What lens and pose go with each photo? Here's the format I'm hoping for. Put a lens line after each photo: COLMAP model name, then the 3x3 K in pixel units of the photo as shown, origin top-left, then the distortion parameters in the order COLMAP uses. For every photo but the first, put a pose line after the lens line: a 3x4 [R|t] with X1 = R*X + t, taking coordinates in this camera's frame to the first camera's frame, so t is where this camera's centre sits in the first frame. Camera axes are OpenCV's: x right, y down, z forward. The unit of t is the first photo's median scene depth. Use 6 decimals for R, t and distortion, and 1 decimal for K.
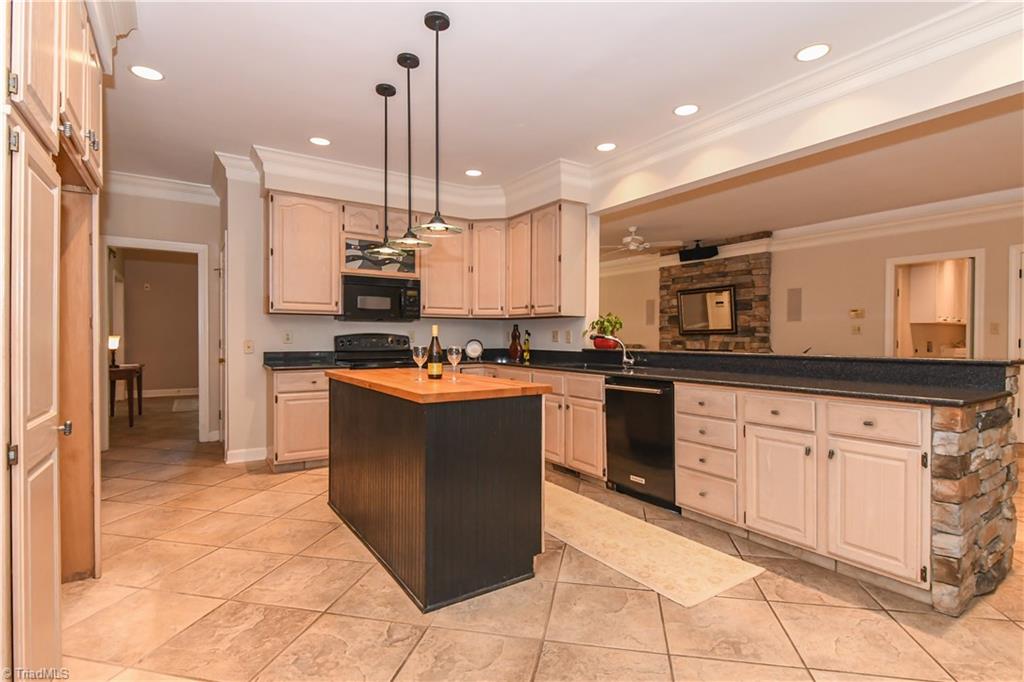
lens RADIAL K [[488.9, 0, 512.0], [0, 488.9, 341.0], [0, 0, 1]] dist [-0.001178, -0.000460]
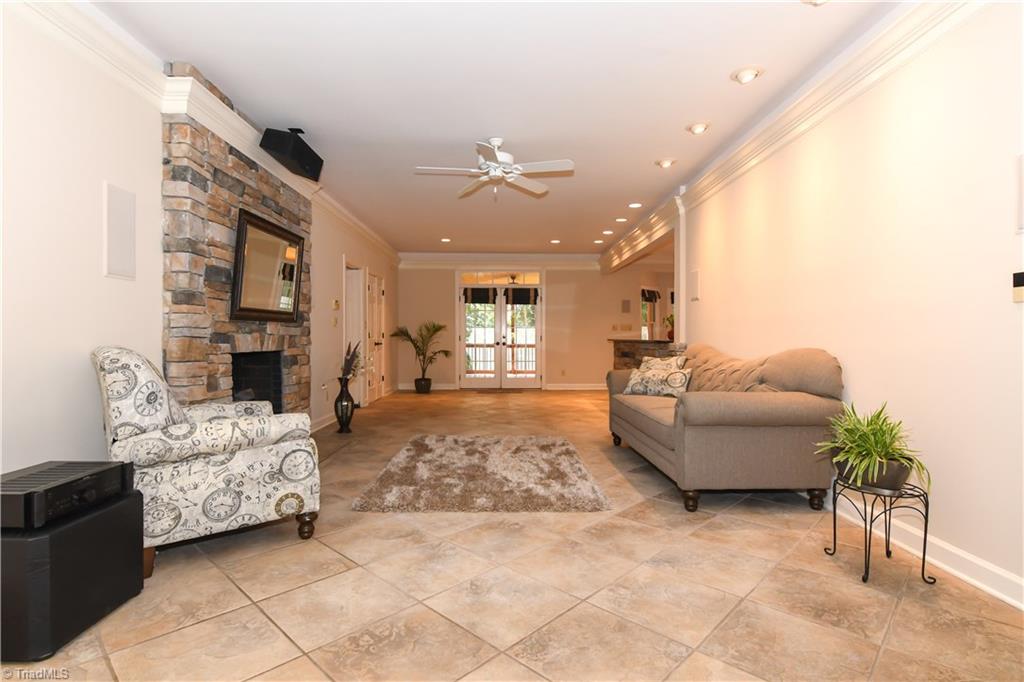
lens RADIAL K [[496.7, 0, 512.0], [0, 496.7, 341.0], [0, 0, 1]] dist [-0.008645, -0.001461]
pose [[-0.837151, -0.002937, 0.546964, -0.081607], [0.005091, 0.999900, 0.013161, 0.002150], [-0.546949, 0.013803, -0.837052, 1.357264]]
